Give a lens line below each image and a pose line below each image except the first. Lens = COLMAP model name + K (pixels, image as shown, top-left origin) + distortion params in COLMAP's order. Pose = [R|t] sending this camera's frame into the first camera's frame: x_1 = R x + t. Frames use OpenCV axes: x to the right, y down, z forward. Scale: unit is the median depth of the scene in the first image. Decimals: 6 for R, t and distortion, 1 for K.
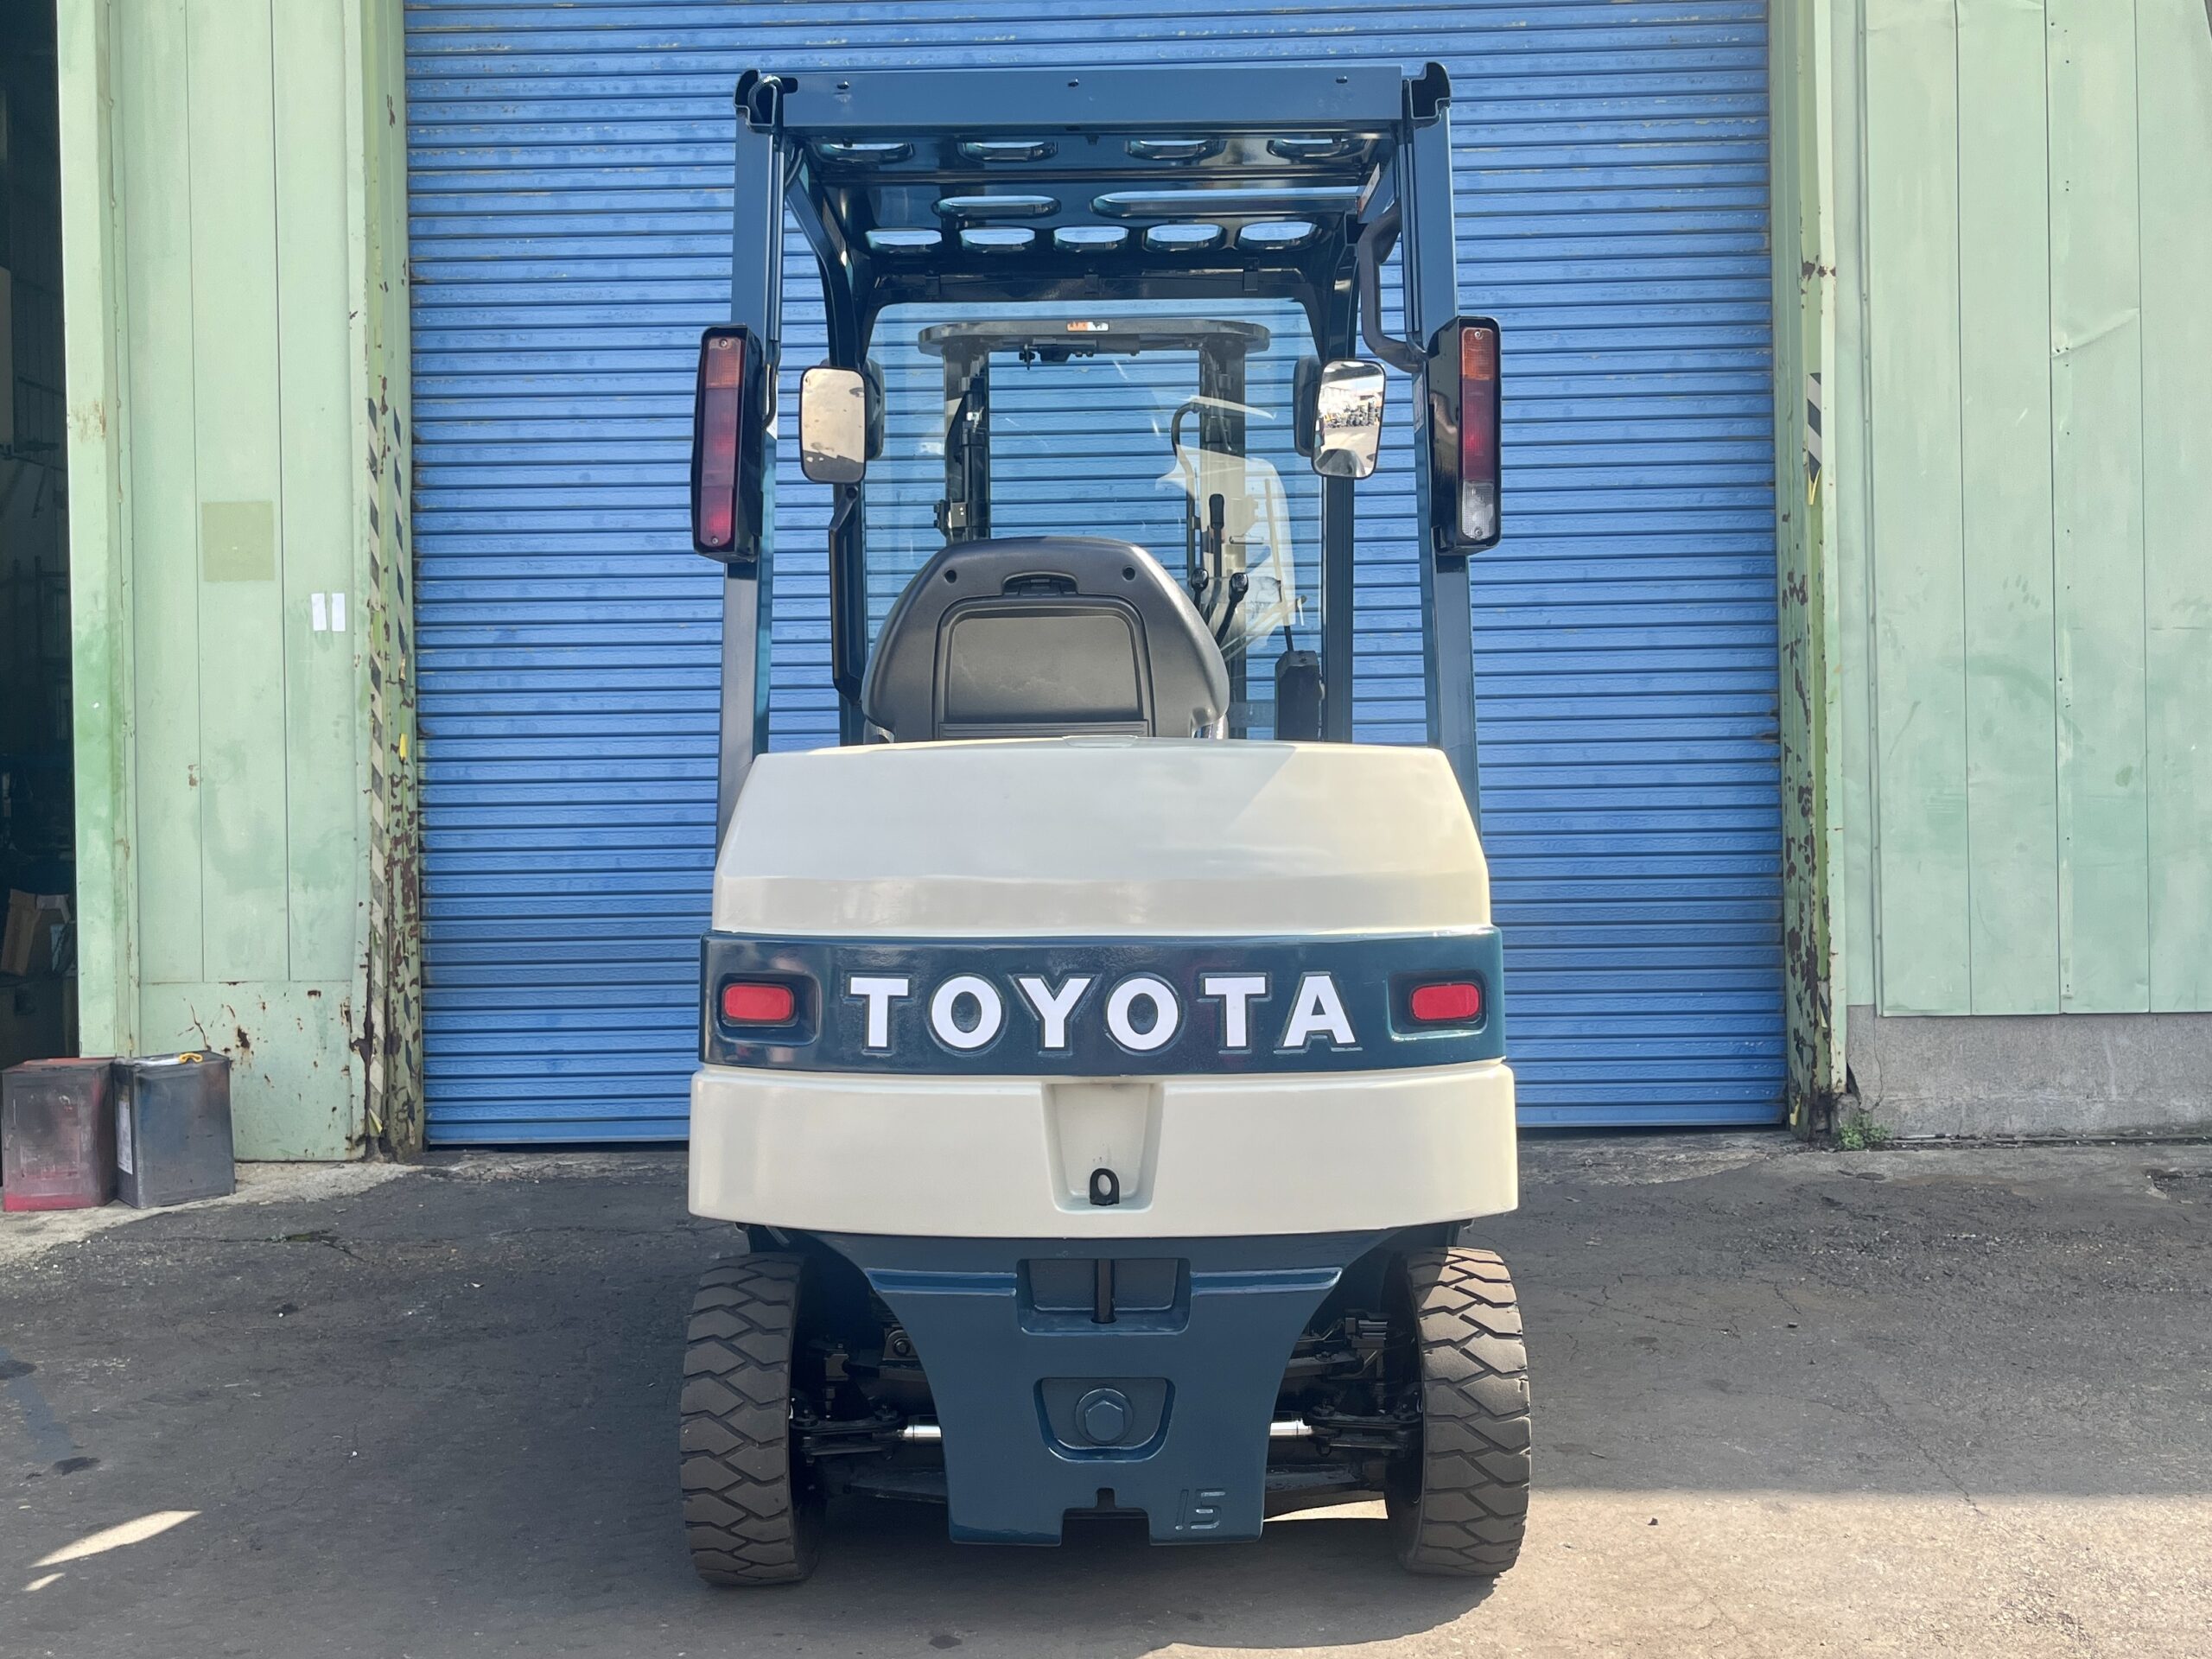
lens RADIAL K [[2057.6, 0, 1051.7], [0, 2057.6, 796.7], [0, 0, 1]] dist [0.015546, 0.000000]
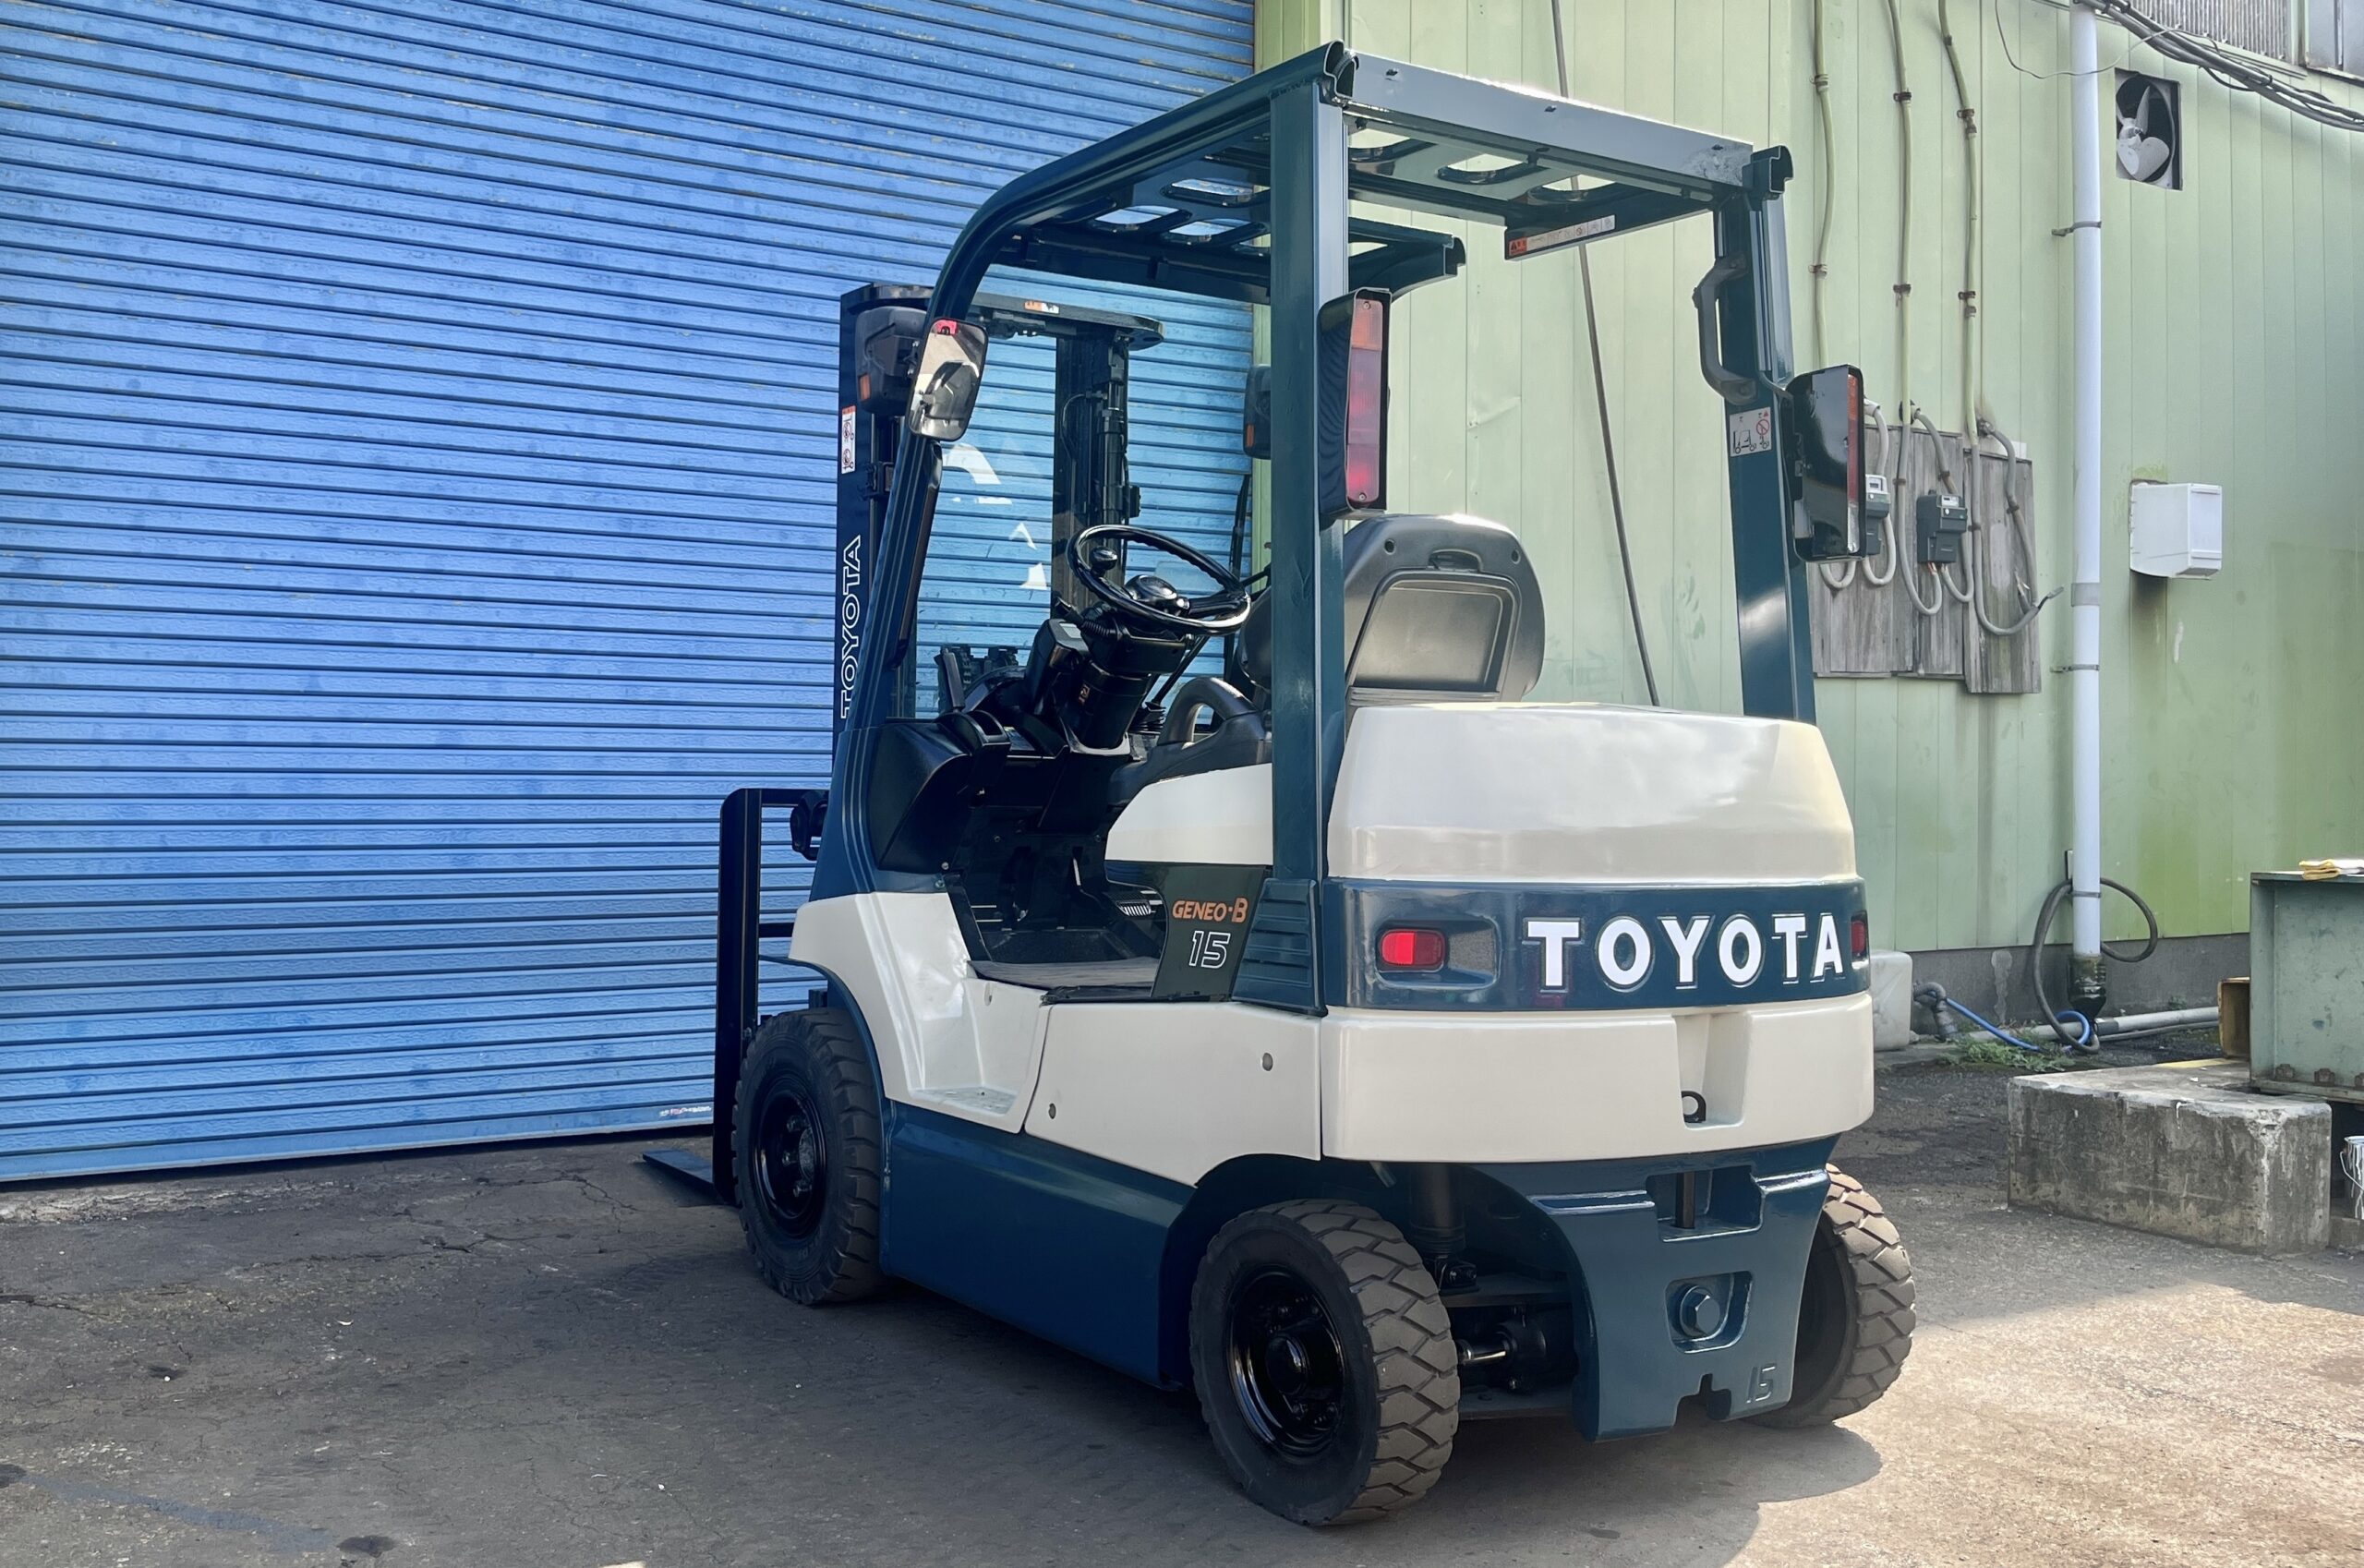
lens RADIAL K [[2098.0, 0, 935.7], [0, 2098.0, 785.7], [0, 0, 1]] dist [0.030189, -0.048575]
pose [[0.867028, 0.022624, 0.497746, -0.881528], [-0.018186, 0.999740, -0.013763, 0.037356], [-0.497927, 0.002881, 0.867214, 0.207203]]
